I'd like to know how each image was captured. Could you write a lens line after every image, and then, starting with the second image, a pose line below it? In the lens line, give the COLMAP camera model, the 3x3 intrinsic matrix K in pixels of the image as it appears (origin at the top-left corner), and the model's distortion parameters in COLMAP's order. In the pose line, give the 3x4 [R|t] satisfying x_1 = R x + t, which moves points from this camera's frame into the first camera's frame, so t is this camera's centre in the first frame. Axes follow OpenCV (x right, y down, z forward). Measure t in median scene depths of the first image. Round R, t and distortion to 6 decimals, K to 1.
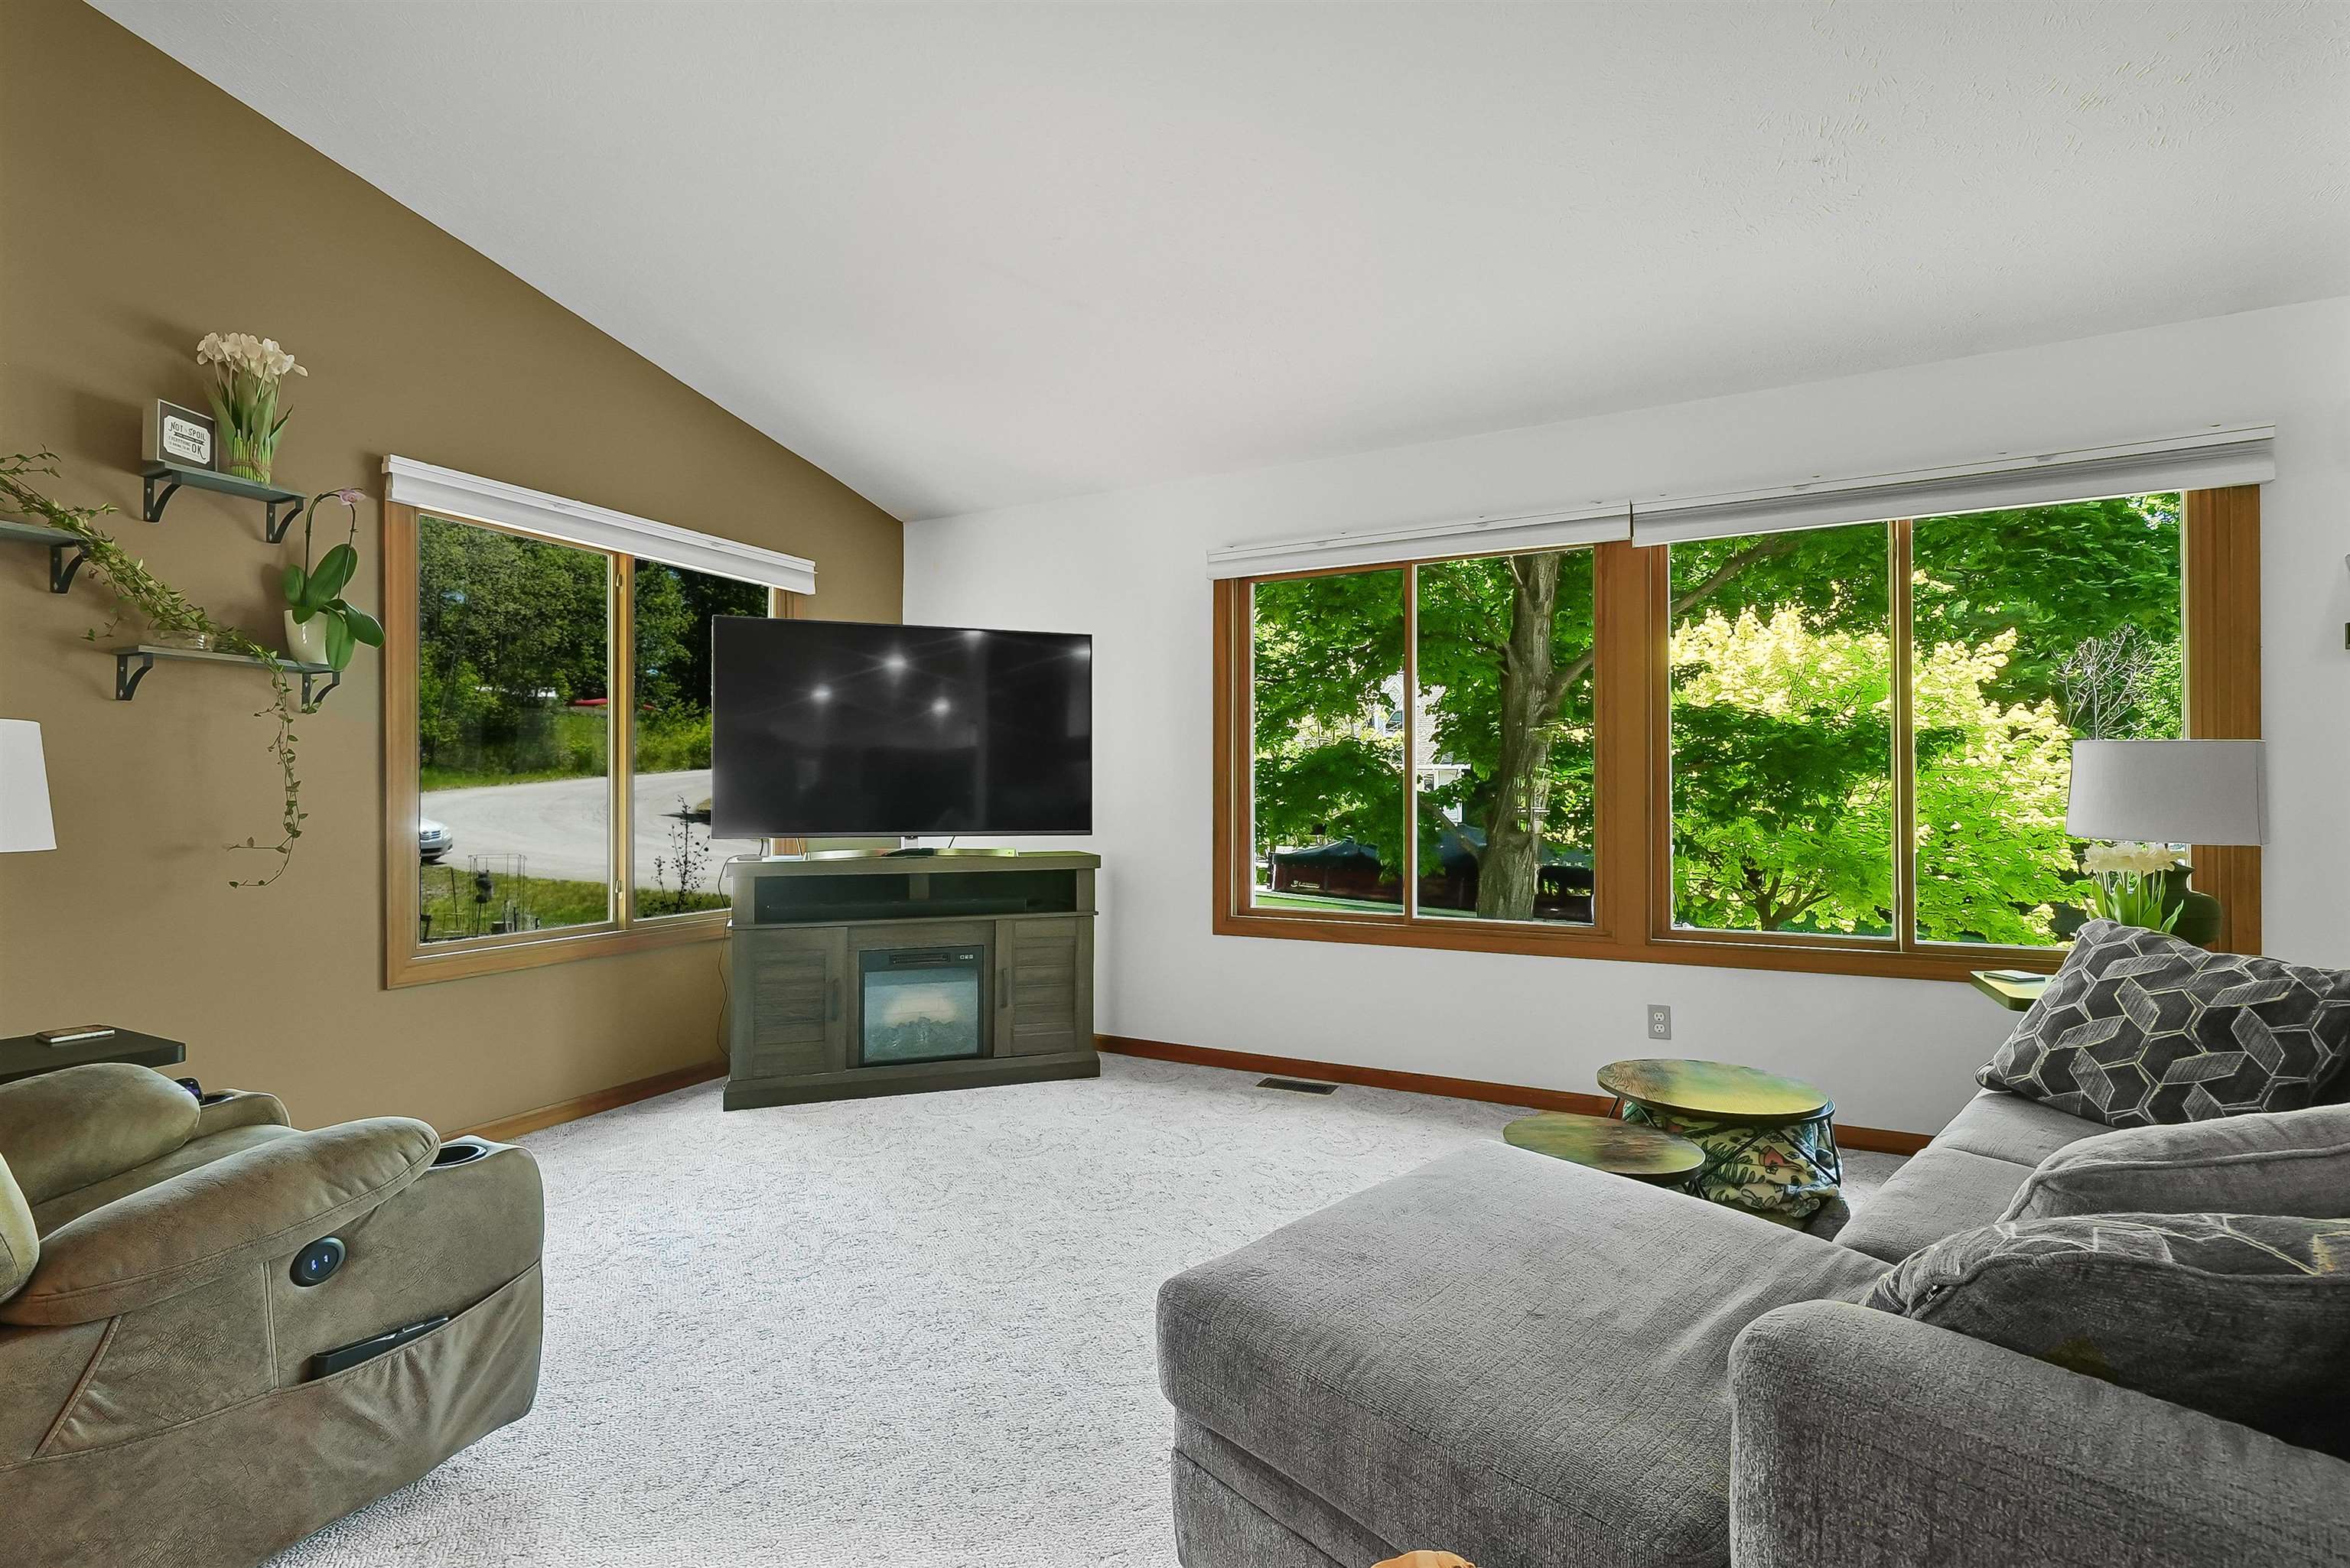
lens RADIAL K [[1022.5, 0, 1153.7], [0, 1022.5, 794.4], [0, 0, 1]] dist [-0.003378, -0.000465]
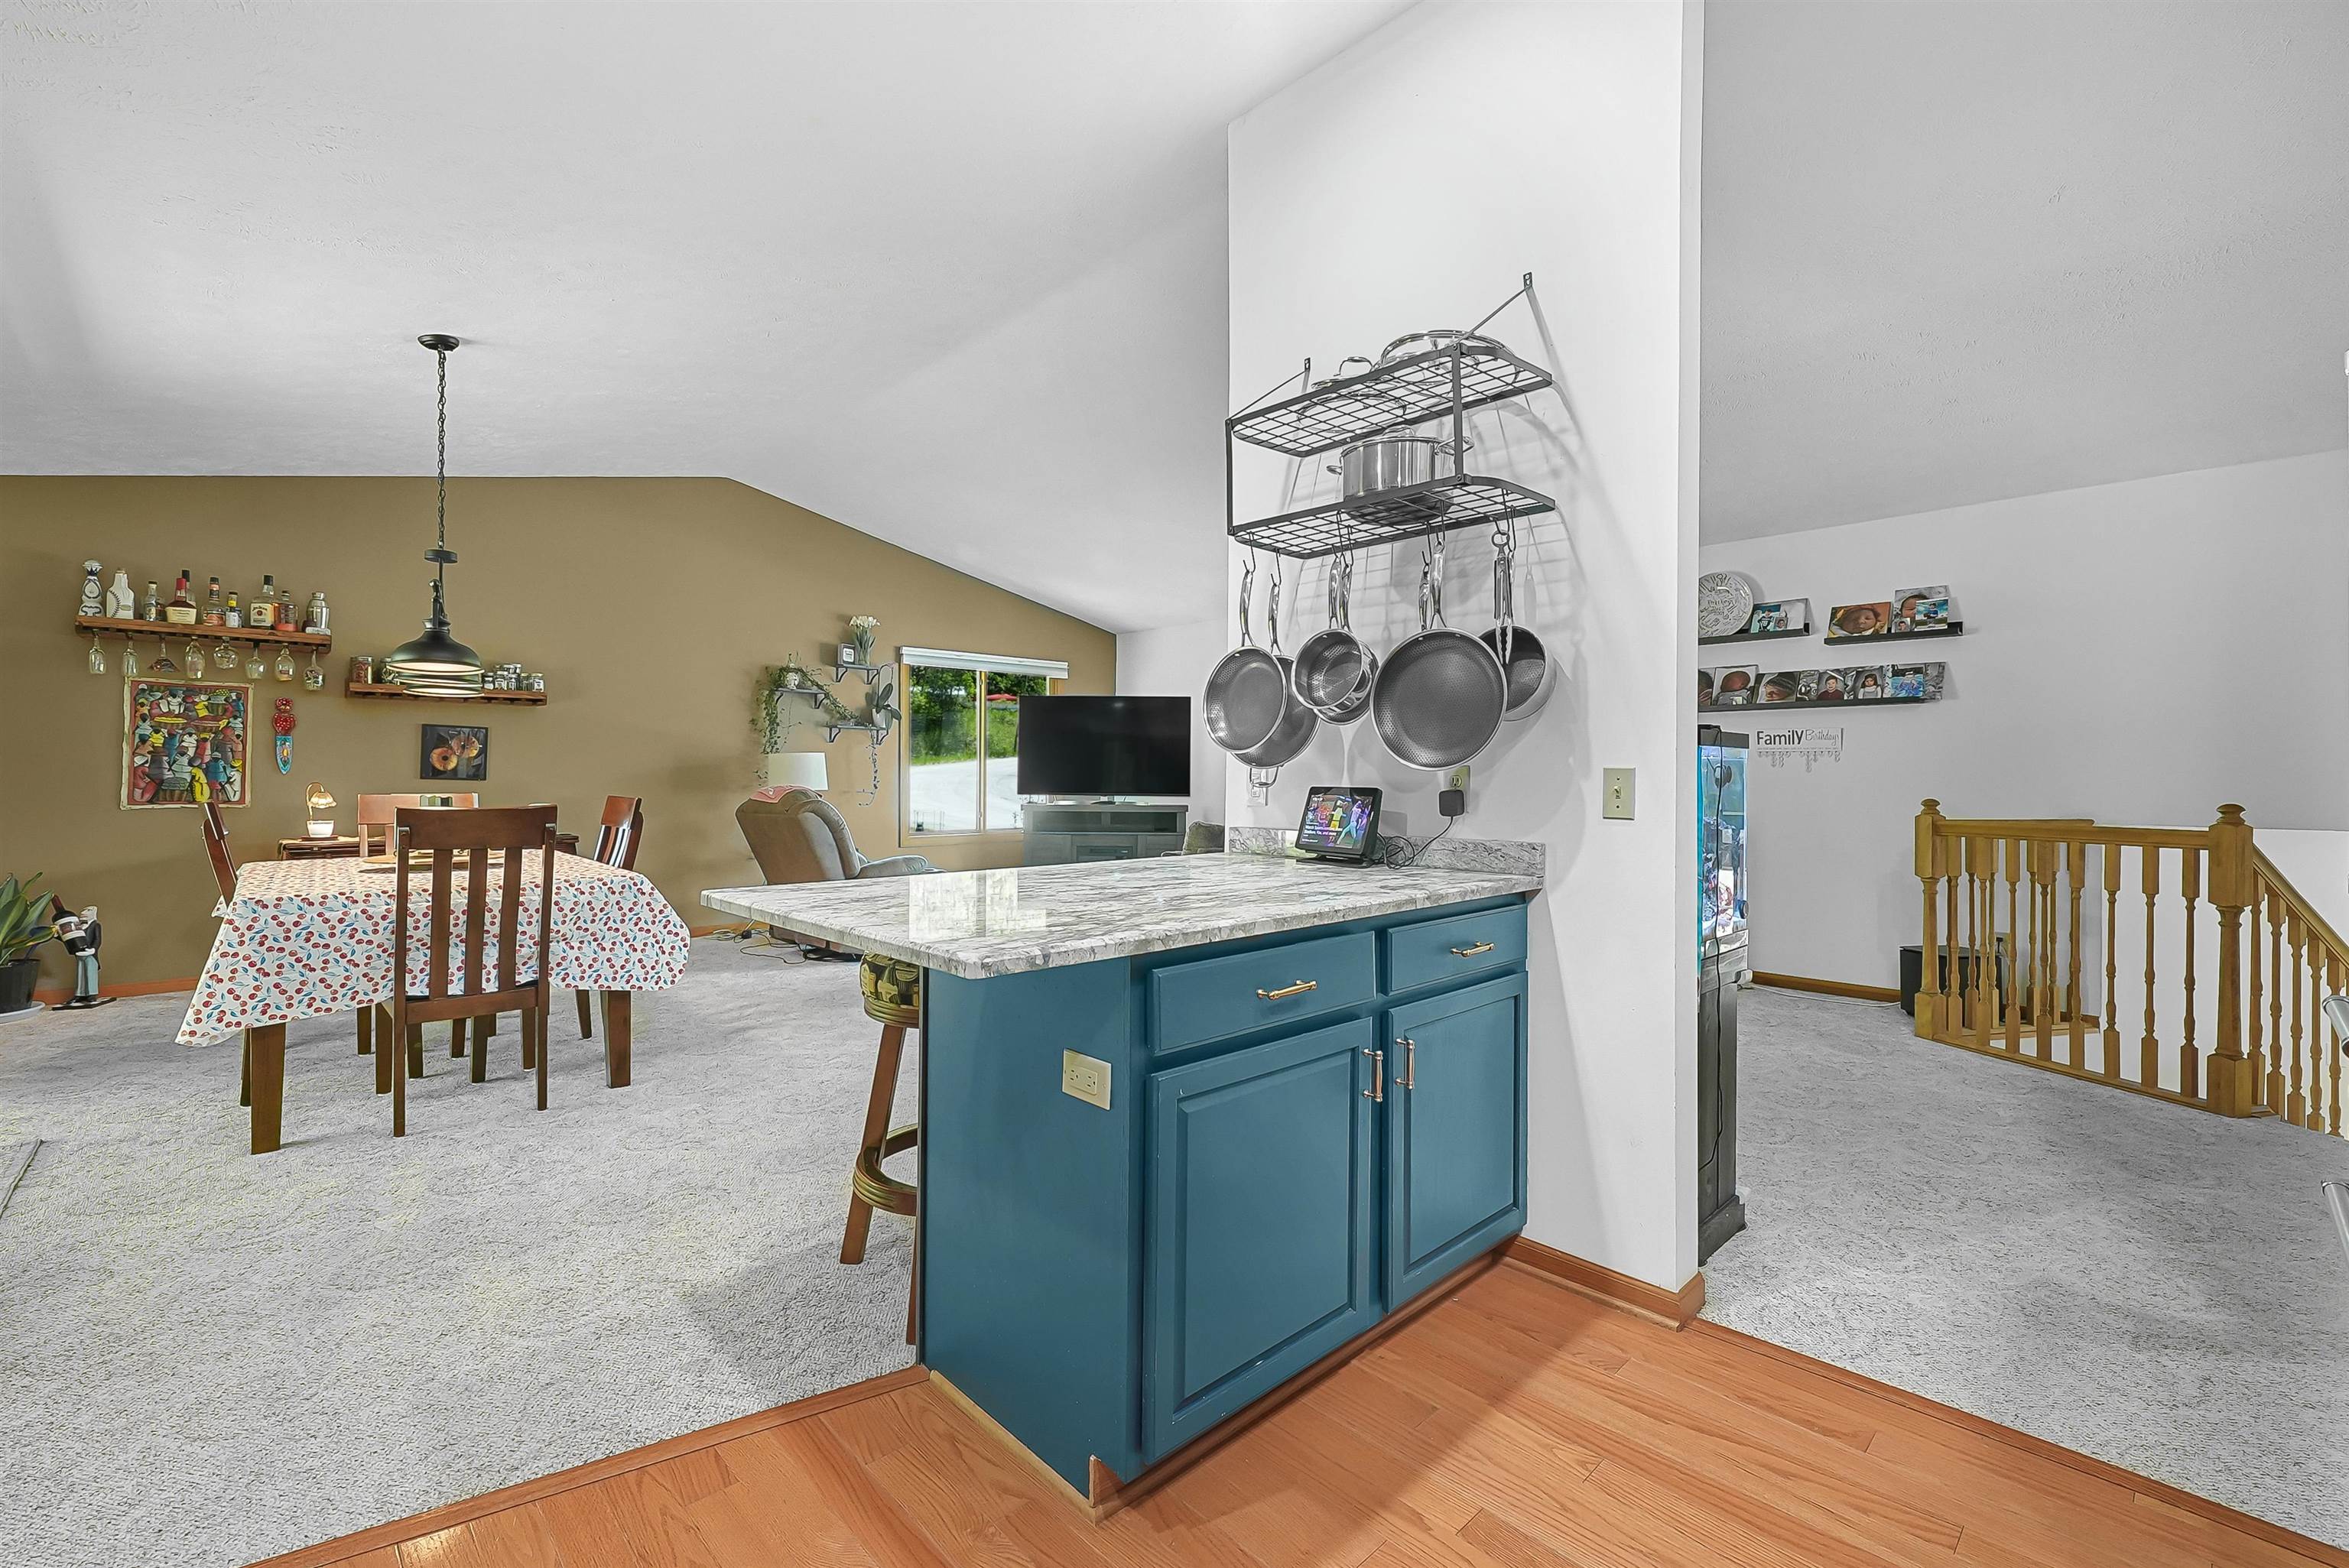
lens RADIAL K [[956.7, 0, 1130.1], [0, 956.7, 769.8], [0, 0, 1]] dist [-0.003104, -0.000211]
pose [[0.936568, 0.008850, -0.350373, 0.572286], [-0.010831, 0.999935, -0.003695, -0.005716], [0.350317, 0.007255, 0.936603, -0.942264]]
